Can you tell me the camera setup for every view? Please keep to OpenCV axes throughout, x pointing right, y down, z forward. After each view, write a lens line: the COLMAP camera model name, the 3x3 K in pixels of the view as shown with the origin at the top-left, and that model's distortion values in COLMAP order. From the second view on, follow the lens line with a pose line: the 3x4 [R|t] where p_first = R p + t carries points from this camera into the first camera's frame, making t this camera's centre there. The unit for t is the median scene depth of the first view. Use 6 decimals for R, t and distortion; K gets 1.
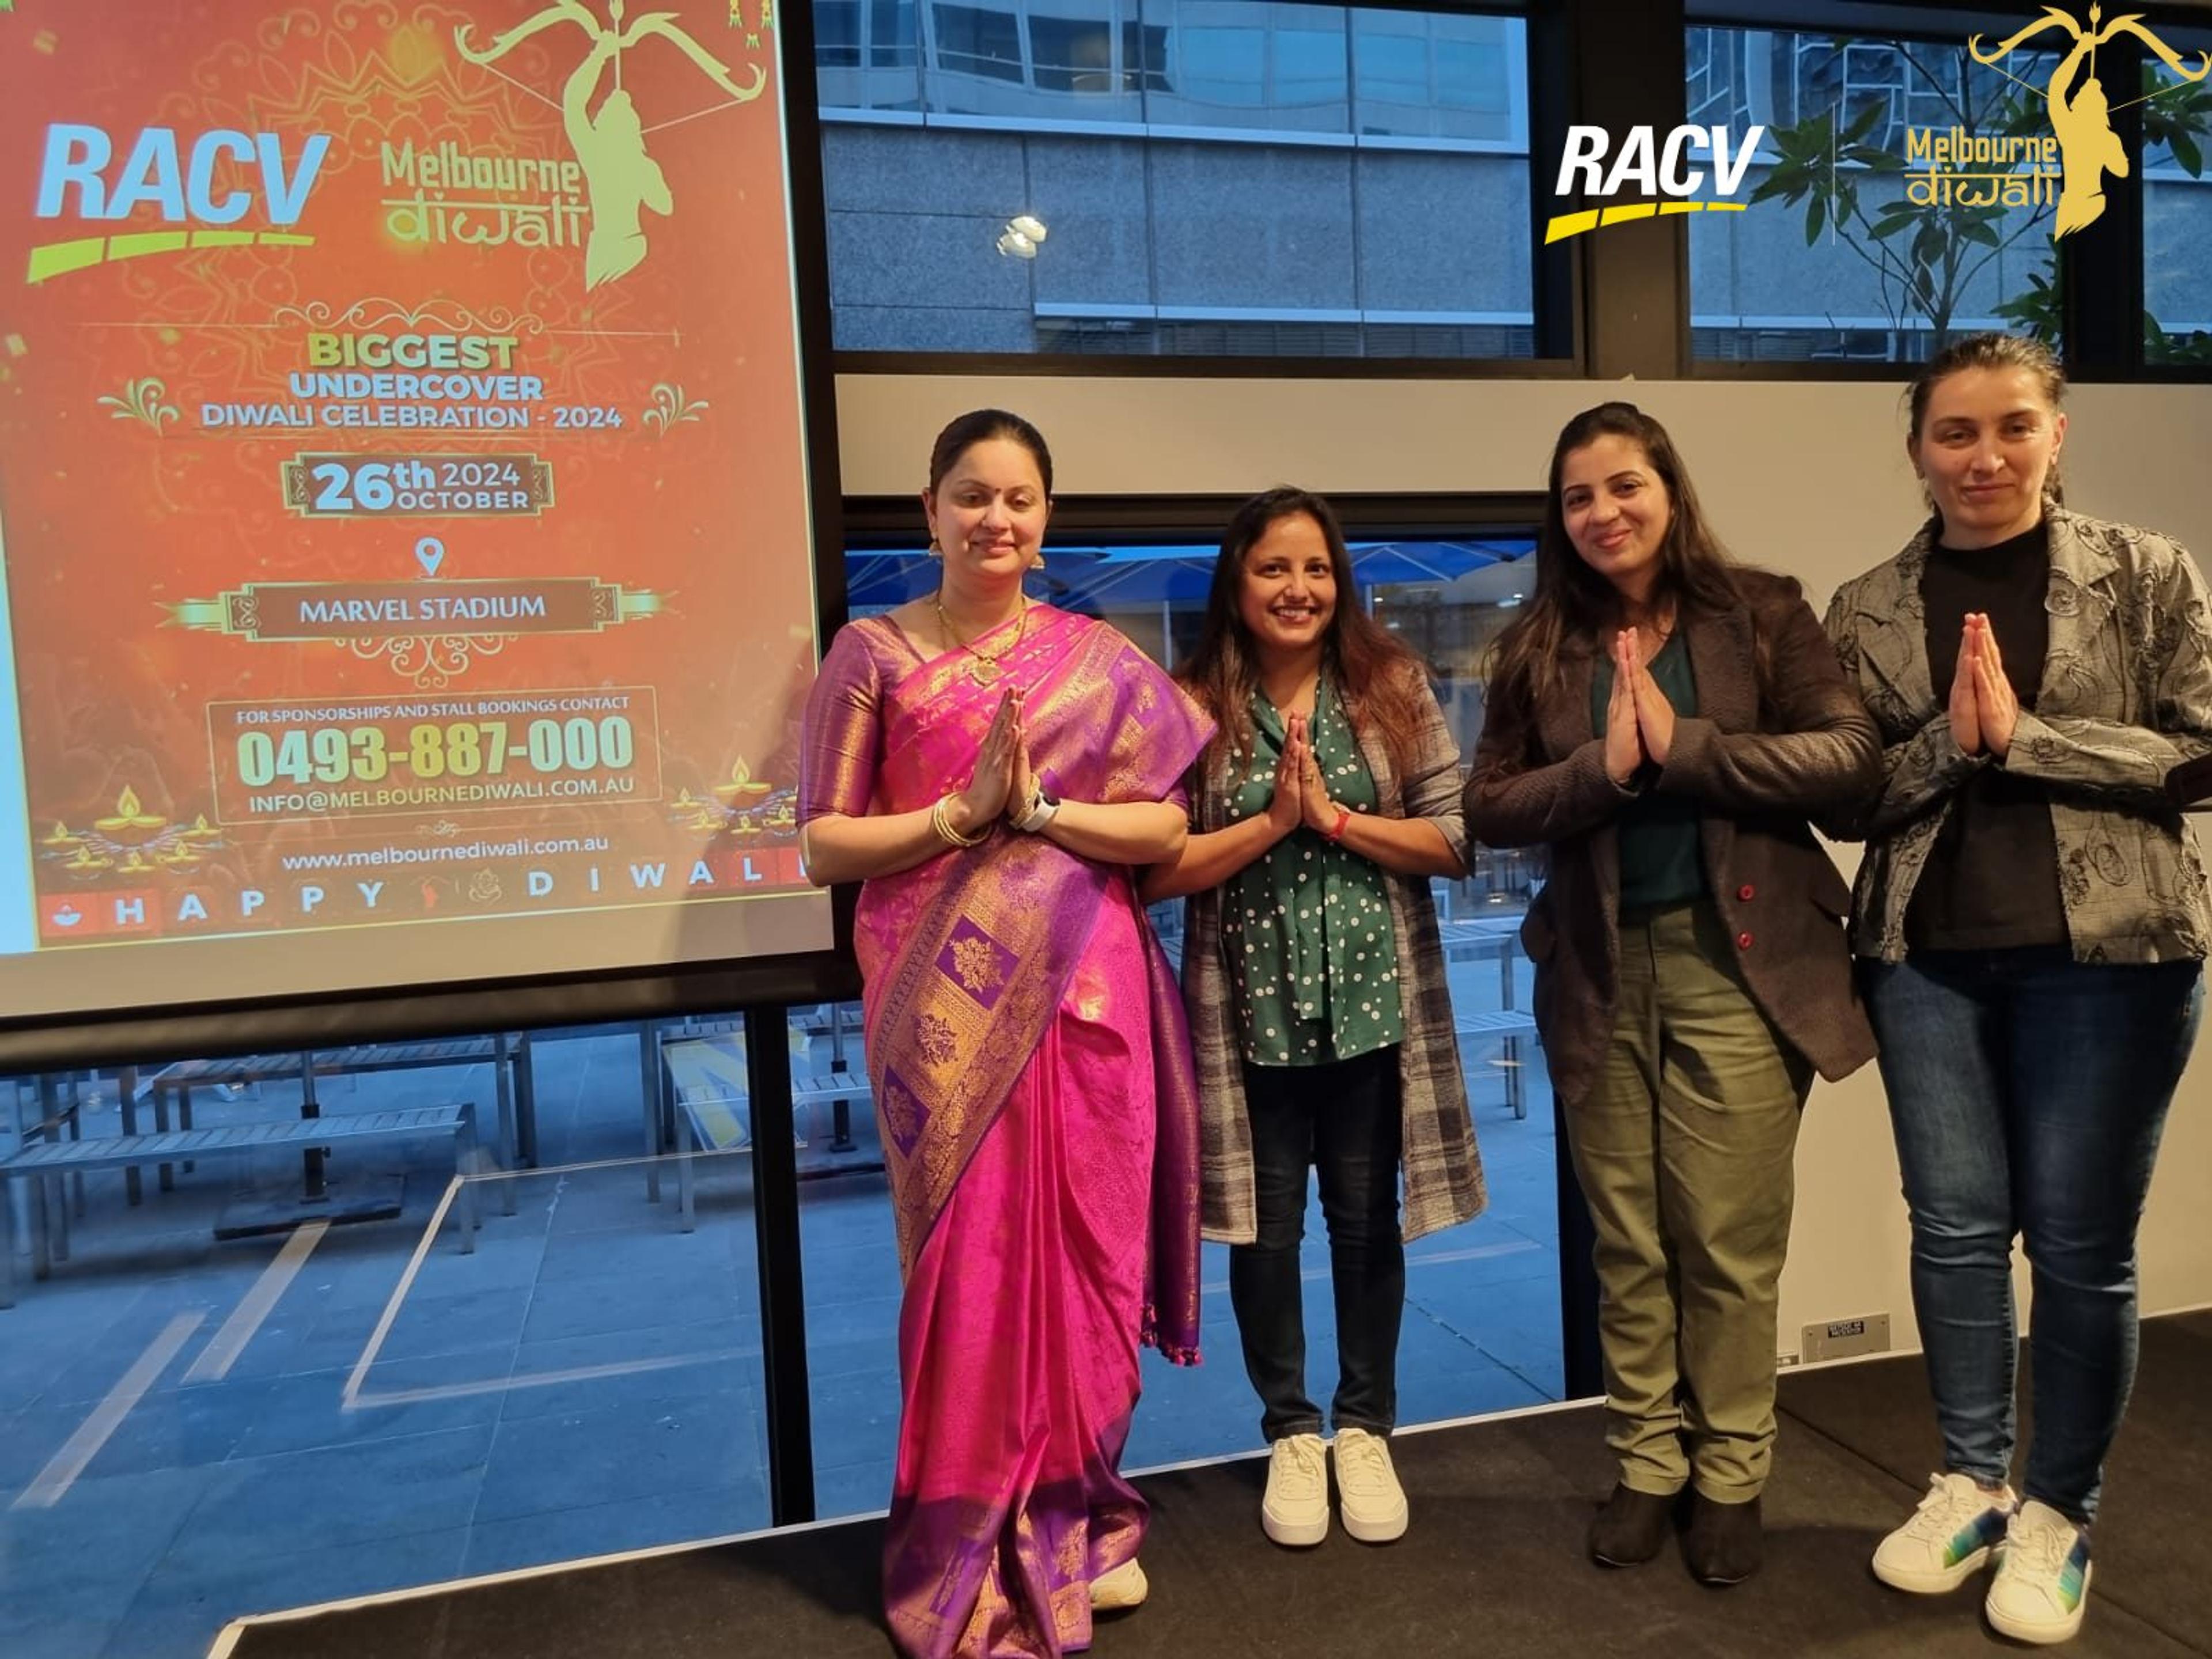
lens RADIAL K [[1684.2, 0, 1108.4], [0, 1684.2, 860.5], [0, 0, 1]] dist [0.018195, 0.003263]
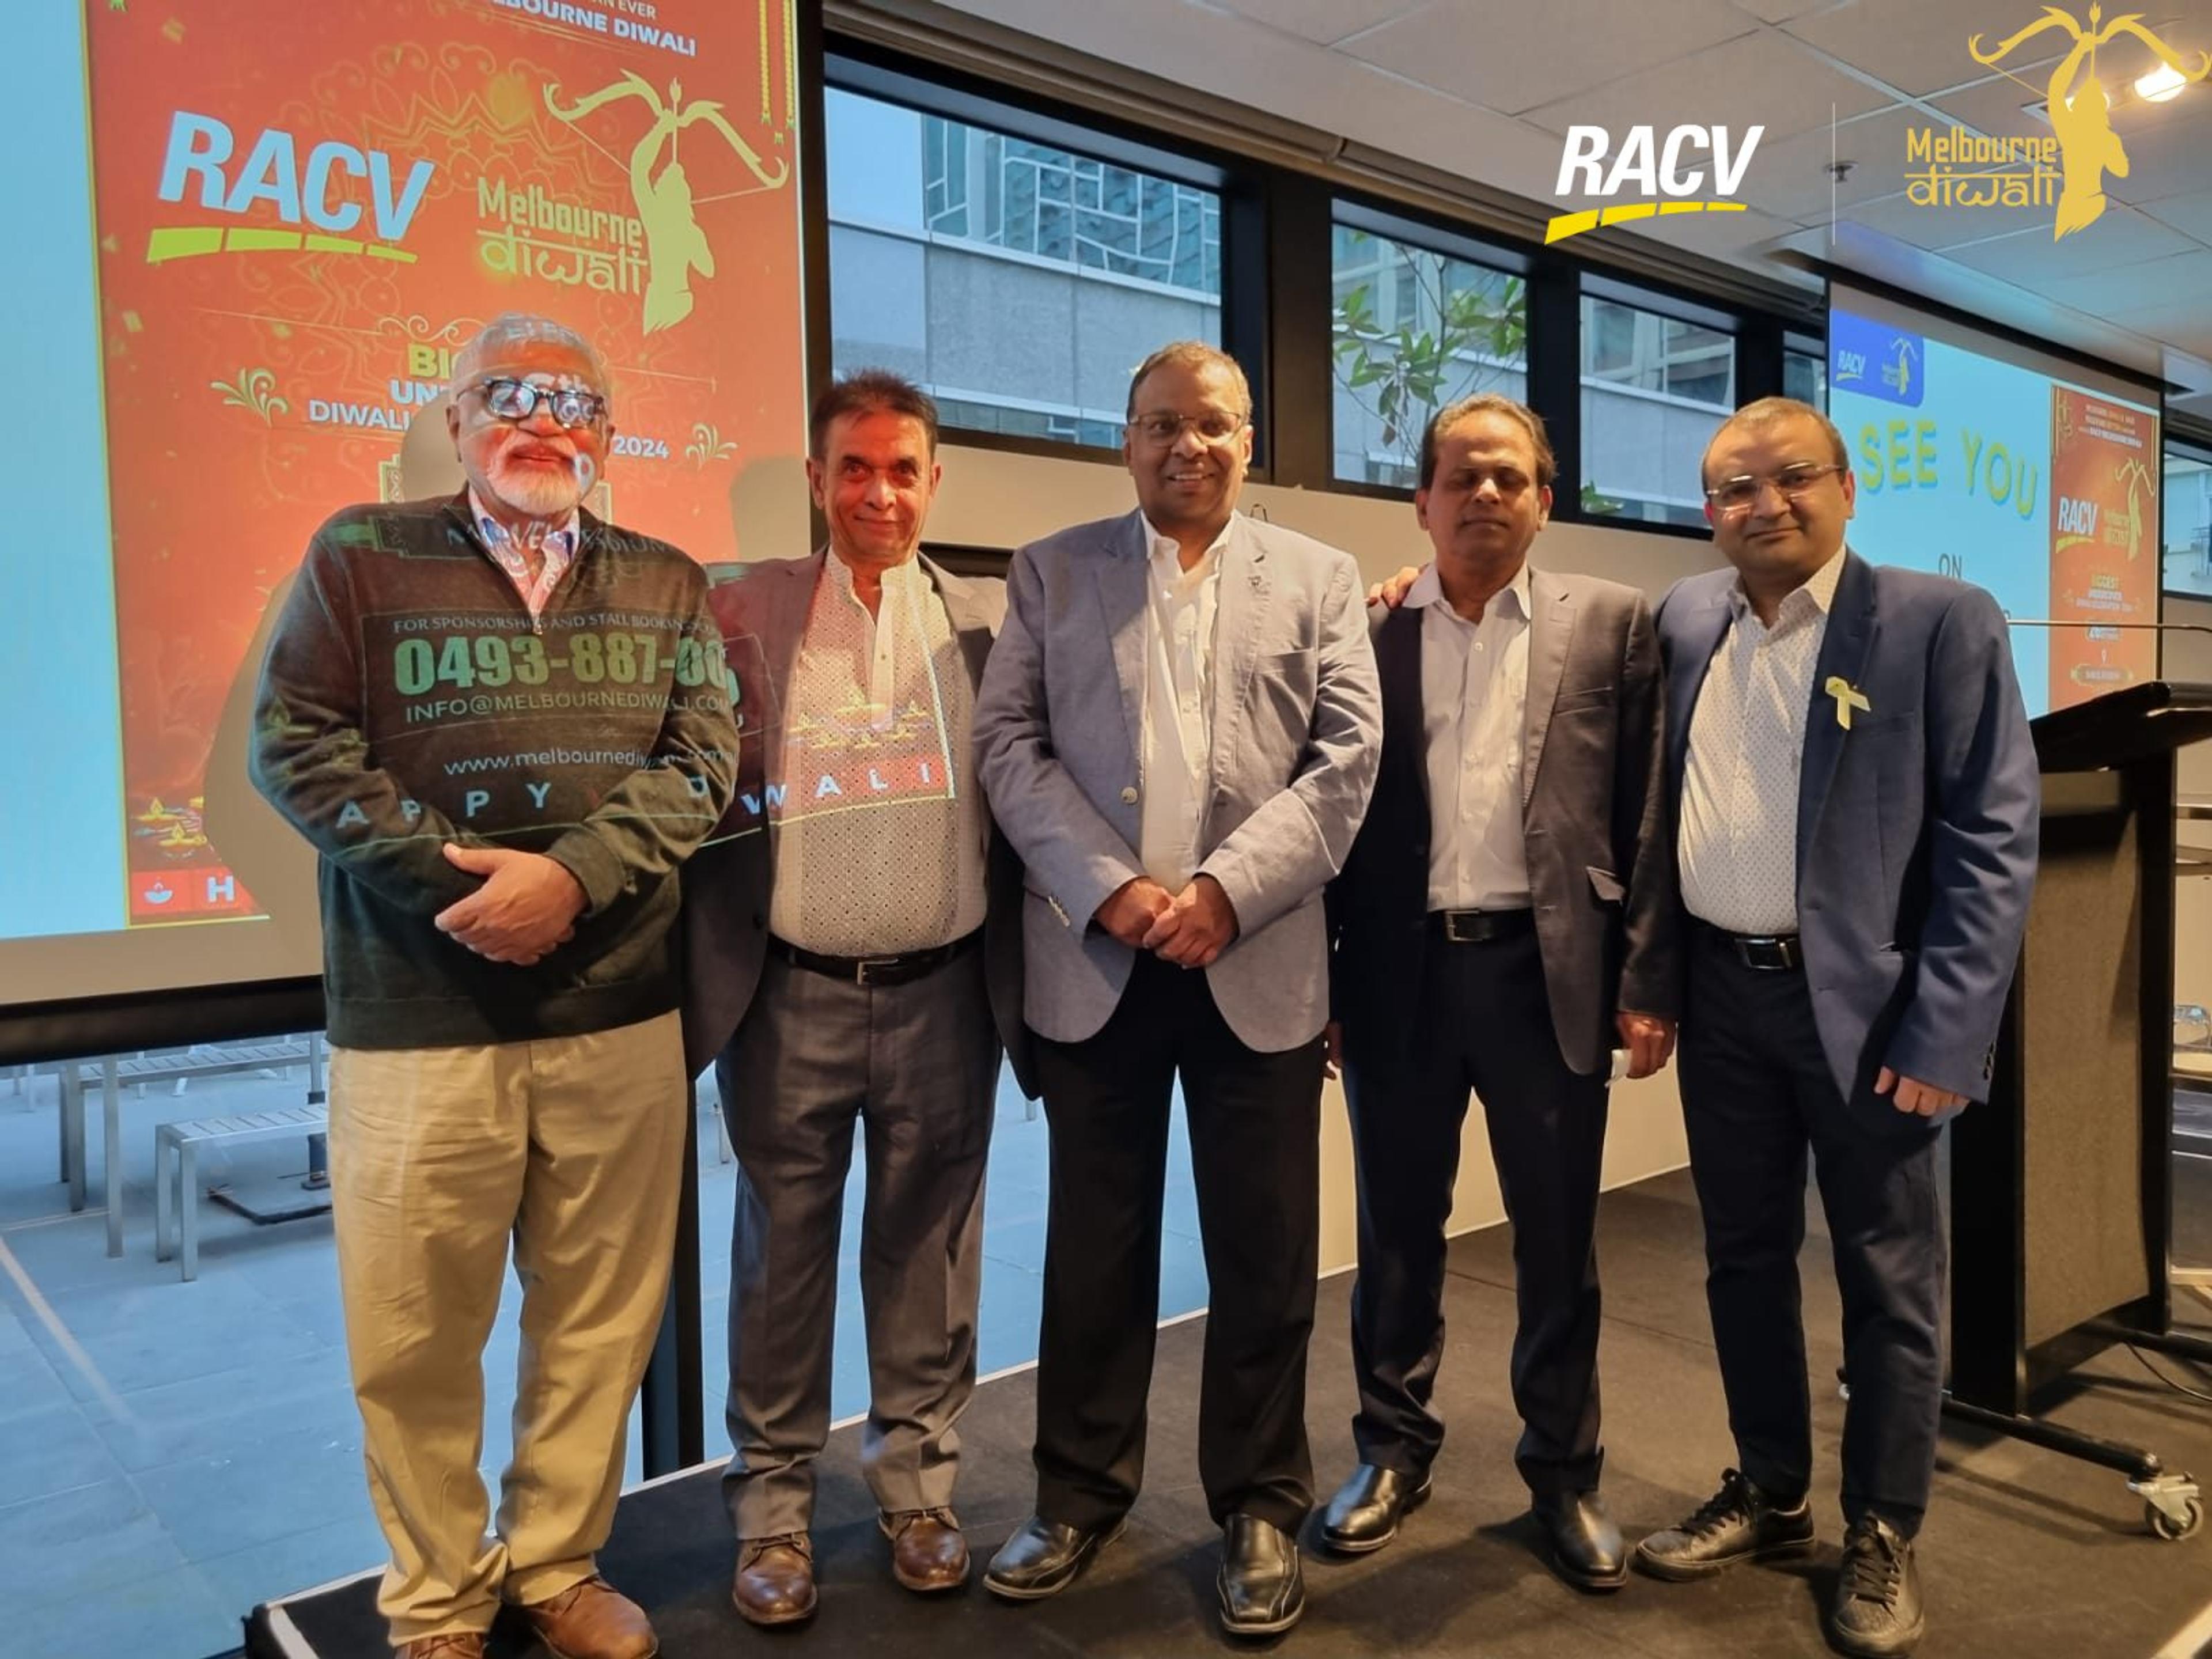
lens RADIAL K [[1684.2, 0, 1108.4], [0, 1684.2, 860.5], [0, 0, 1]] dist [0.018195, 0.003263]
pose [[0.904121, 0.005717, 0.427239, -0.526389], [0.003538, 0.999776, -0.020865, 0.035629], [-0.427262, 0.020376, 0.903898, -0.137796]]
